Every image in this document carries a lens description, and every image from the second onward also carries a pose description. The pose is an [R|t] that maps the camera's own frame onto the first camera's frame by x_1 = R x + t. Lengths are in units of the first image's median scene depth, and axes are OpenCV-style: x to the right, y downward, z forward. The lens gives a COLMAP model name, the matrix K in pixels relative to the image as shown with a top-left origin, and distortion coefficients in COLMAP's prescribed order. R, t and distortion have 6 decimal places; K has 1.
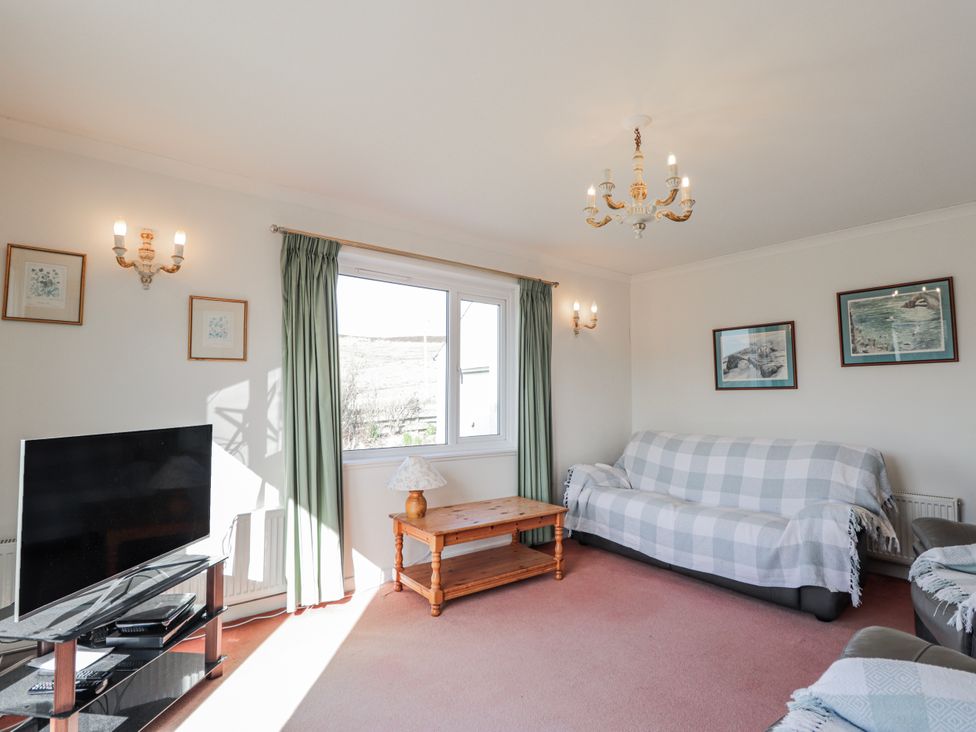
lens RADIAL K [[509.3, 0, 491.7], [0, 509.3, 364.2], [0, 0, 1]] dist [0.001826, -0.015502]
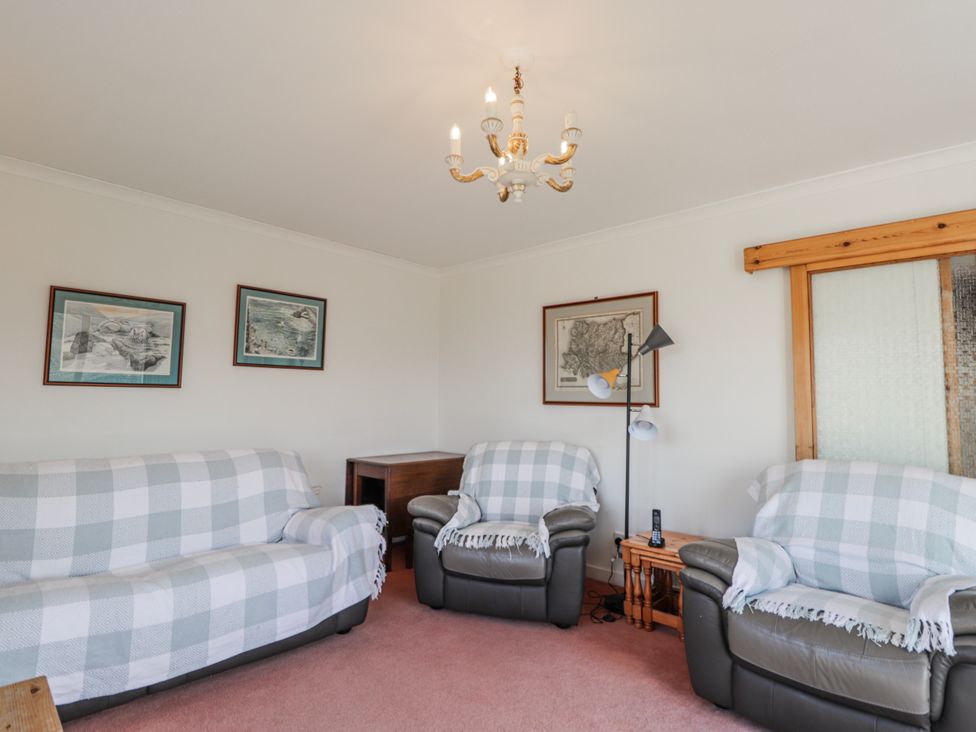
lens RADIAL K [[509.3, 0, 491.7], [0, 509.3, 364.2], [0, 0, 1]] dist [0.001826, -0.015502]
pose [[-0.144737, 0.073962, 0.986702, -0.279184], [-0.073709, 0.993626, -0.085293, 0.046537], [-0.986721, -0.085074, -0.138363, 0.674155]]
